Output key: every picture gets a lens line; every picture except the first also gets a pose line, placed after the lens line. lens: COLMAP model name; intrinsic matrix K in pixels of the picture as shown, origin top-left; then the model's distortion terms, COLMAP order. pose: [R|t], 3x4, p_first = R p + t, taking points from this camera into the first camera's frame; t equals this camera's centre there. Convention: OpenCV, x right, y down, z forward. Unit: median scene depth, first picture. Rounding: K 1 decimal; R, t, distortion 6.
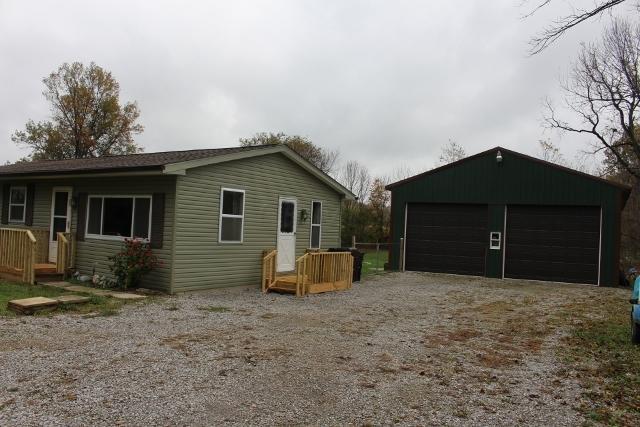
lens RADIAL K [[526.7, 0, 317.4], [0, 526.7, 225.1], [0, 0, 1]] dist [-0.131169, 0.072254]
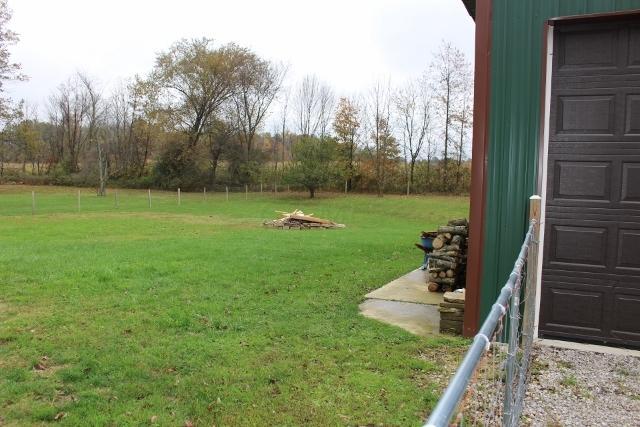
lens RADIAL K [[526.7, 0, 320.0], [0, 526.7, 213.5], [0, 0, 1]] dist [-0.131169, 0.072254]
pose [[0.996446, -0.031966, 0.077933, 0.059951], [0.024501, 0.995182, 0.094930, 0.011444], [-0.080592, -0.092683, 0.992429, 0.849994]]
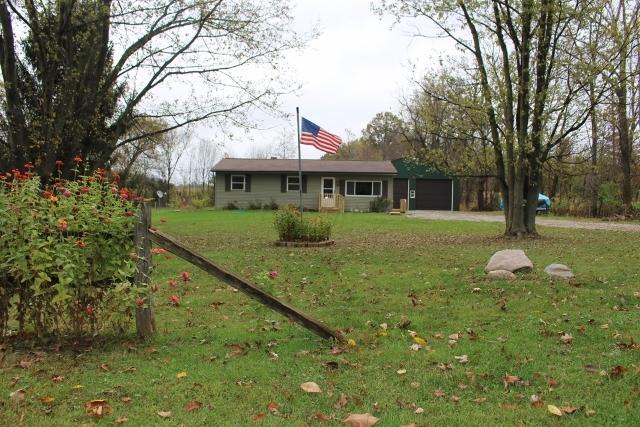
lens RADIAL K [[526.7, 0, 317.6], [0, 526.7, 208.8], [0, 0, 1]] dist [-0.131169, 0.072254]
pose [[0.859021, -0.042998, 0.510132, -1.182619], [0.020138, 0.998533, 0.050254, -0.030587], [-0.511545, -0.032897, 0.858627, -0.779991]]
